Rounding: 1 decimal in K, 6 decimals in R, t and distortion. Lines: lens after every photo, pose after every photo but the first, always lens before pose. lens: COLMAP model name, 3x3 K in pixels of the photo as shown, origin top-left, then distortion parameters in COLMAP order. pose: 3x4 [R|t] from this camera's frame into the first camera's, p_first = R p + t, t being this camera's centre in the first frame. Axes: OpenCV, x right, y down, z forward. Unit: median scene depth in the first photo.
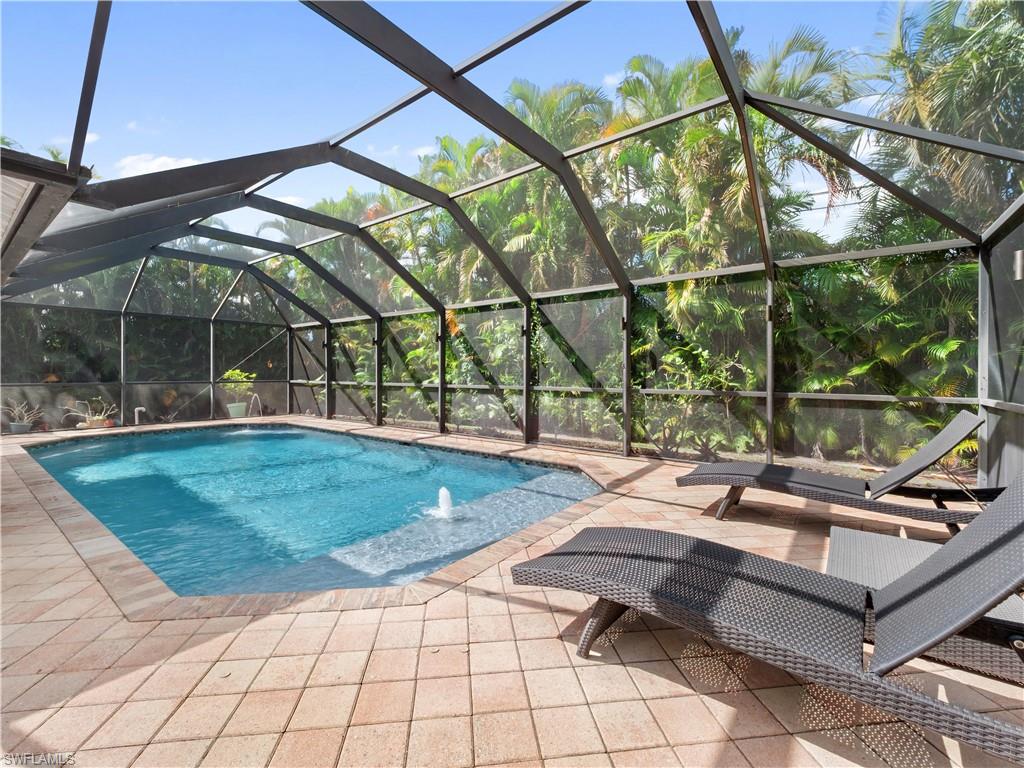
lens RADIAL K [[443.7, 0, 505.6], [0, 443.7, 377.7], [0, 0, 1]] dist [0.004996, -0.006654]
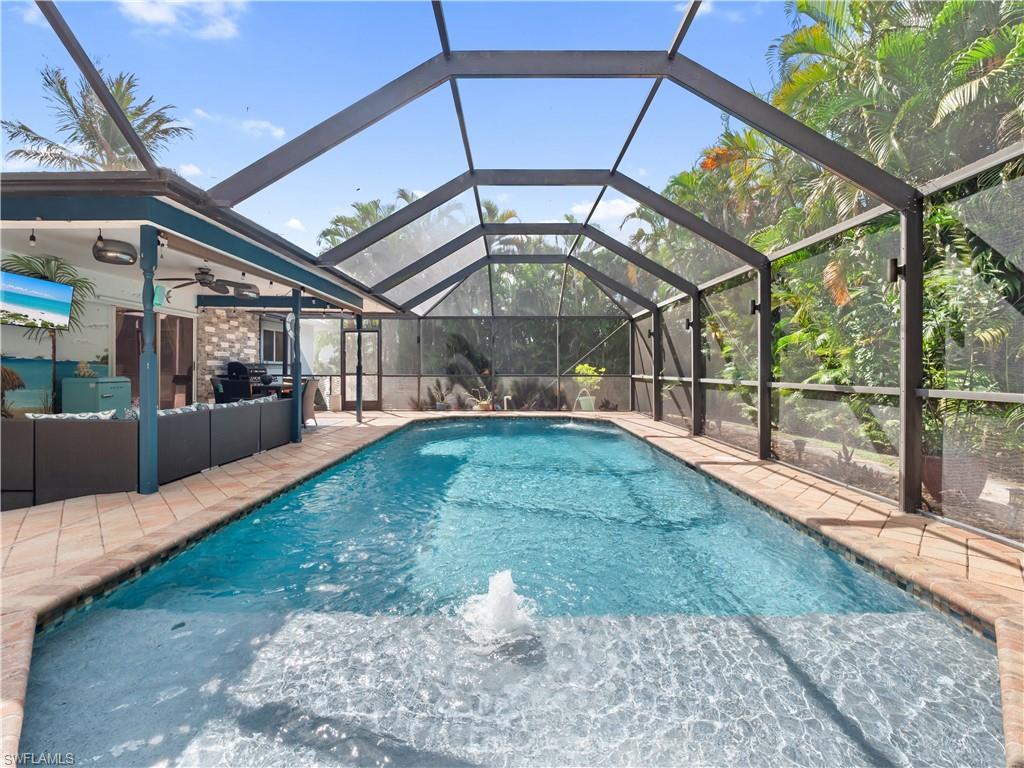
lens RADIAL K [[443.7, 0, 505.6], [0, 443.7, 377.7], [0, 0, 1]] dist [0.004996, -0.006654]
pose [[0.602462, 0.015655, -0.797994, 0.112264], [-0.011146, 0.999875, 0.011200, 0.004508], [0.798070, 0.002146, 0.602561, 0.270418]]
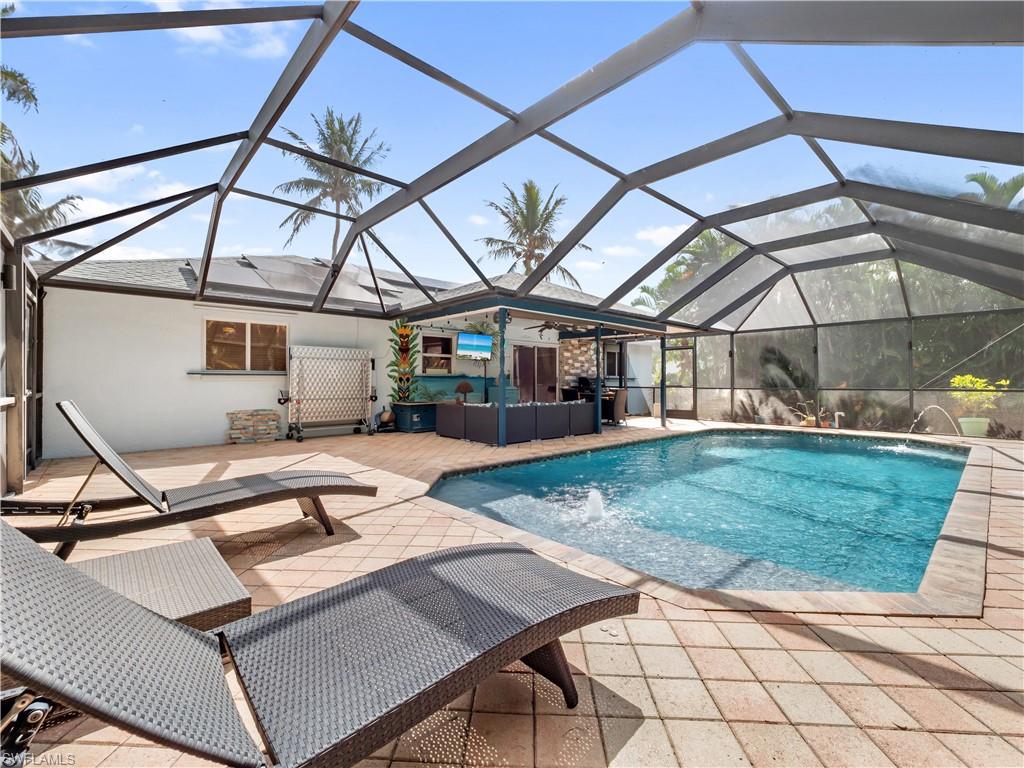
lens RADIAL K [[443.7, 0, 505.6], [0, 443.7, 377.7], [0, 0, 1]] dist [0.004996, -0.006654]
pose [[-0.175331, -0.011766, -0.984439, 0.339182], [-0.012992, 0.999869, -0.009636, 0.005728], [0.984424, 0.011100, -0.175460, 0.386822]]
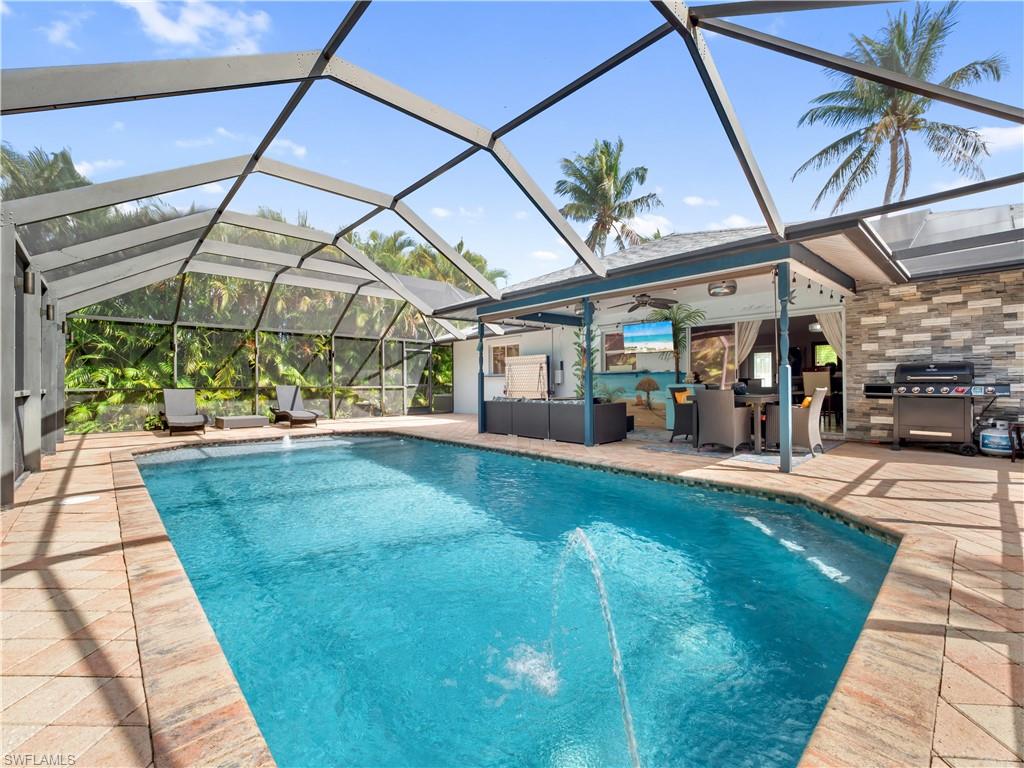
lens RADIAL K [[443.7, 0, 505.6], [0, 443.7, 377.7], [0, 0, 1]] dist [0.004996, -0.006654]
pose [[-0.985111, 0.004401, 0.171862, -0.557319], [0.003789, 0.999985, -0.003887, 0.008023], [-0.171877, -0.003178, -0.985113, 1.080160]]
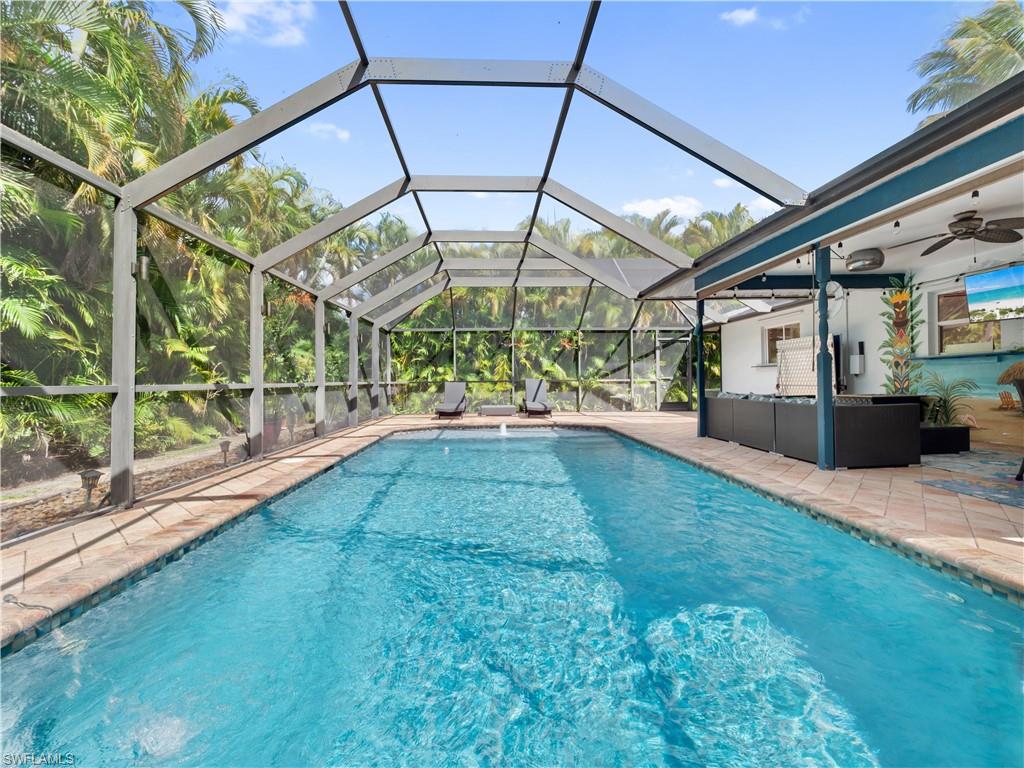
lens RADIAL K [[443.7, 0, 505.6], [0, 443.7, 377.7], [0, 0, 1]] dist [0.004996, -0.006654]
pose [[-0.643145, 0.007740, 0.765705, -0.696374], [0.015942, 0.999868, 0.003283, 0.012521], [-0.765578, 0.014318, -0.643183, 0.925460]]
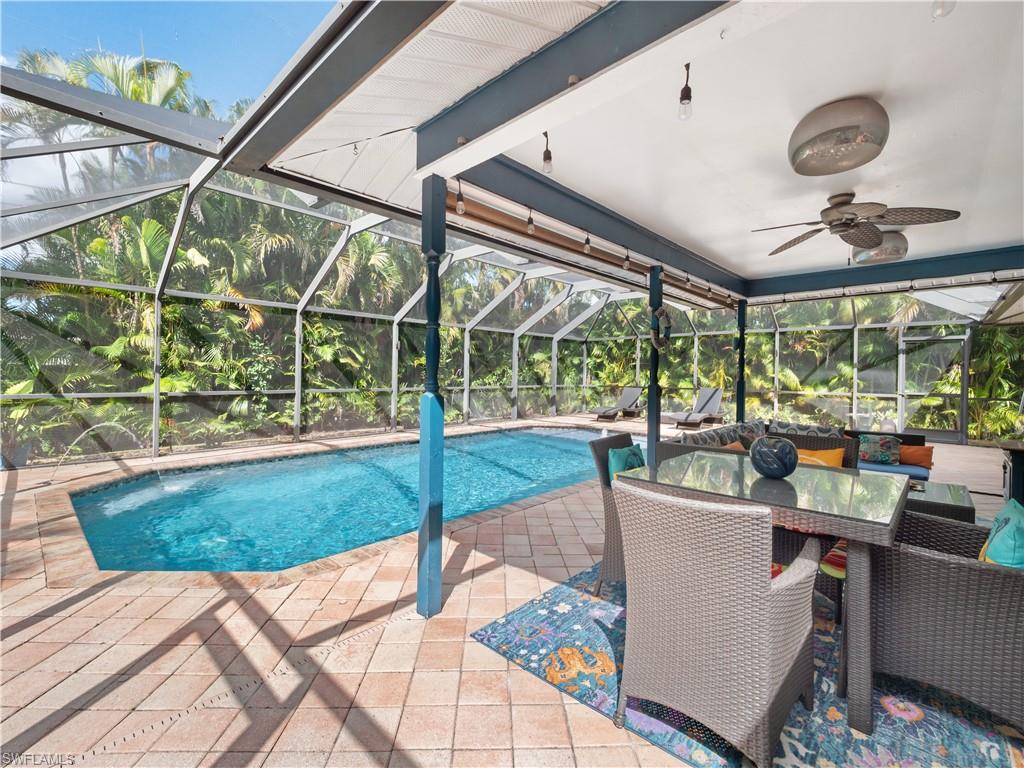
lens RADIAL K [[439.7, 0, 511.2], [0, 439.7, 374.4], [0, 0, 1]] dist [0.000598, -0.000034]
pose [[0.092596, -0.004236, 0.995695, -0.968352], [-0.001574, 0.999989, 0.004400, -0.016305], [-0.995702, -0.001975, 0.092589, 0.503541]]
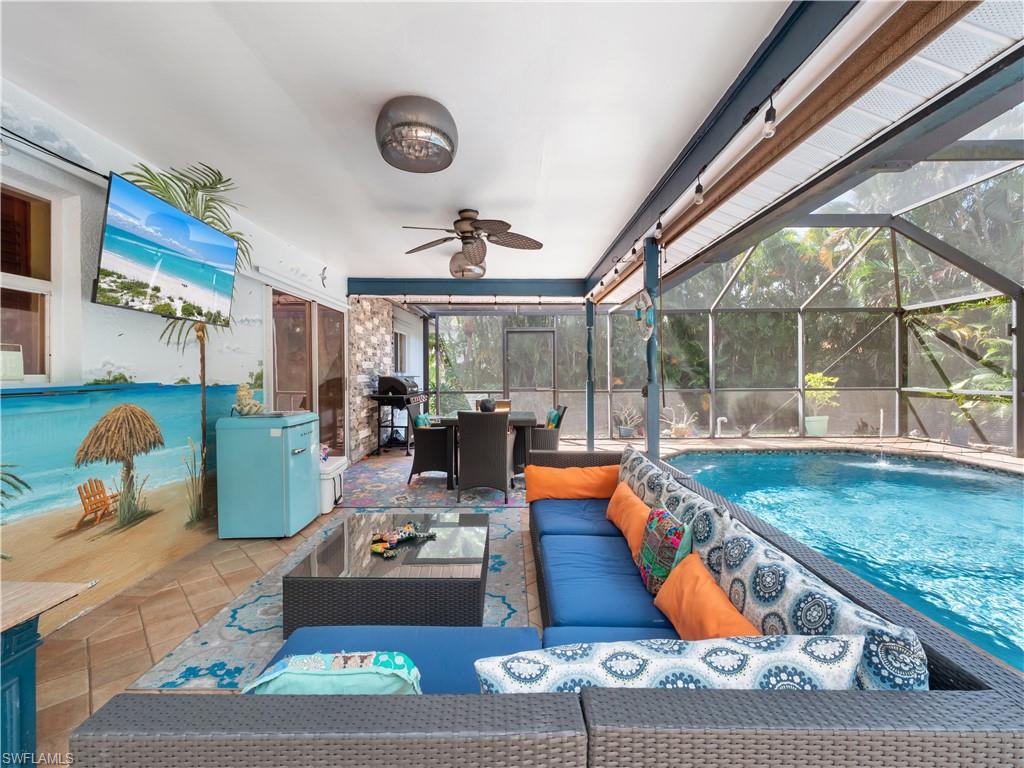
lens RADIAL K [[443.7, 0, 505.6], [0, 443.7, 377.7], [0, 0, 1]] dist [0.004996, -0.006654]
pose [[0.605562, 0.001418, -0.795797, -0.366202], [-0.000895, 0.999999, 0.001101, -0.011211], [0.795797, 0.000046, 0.605563, 0.122577]]
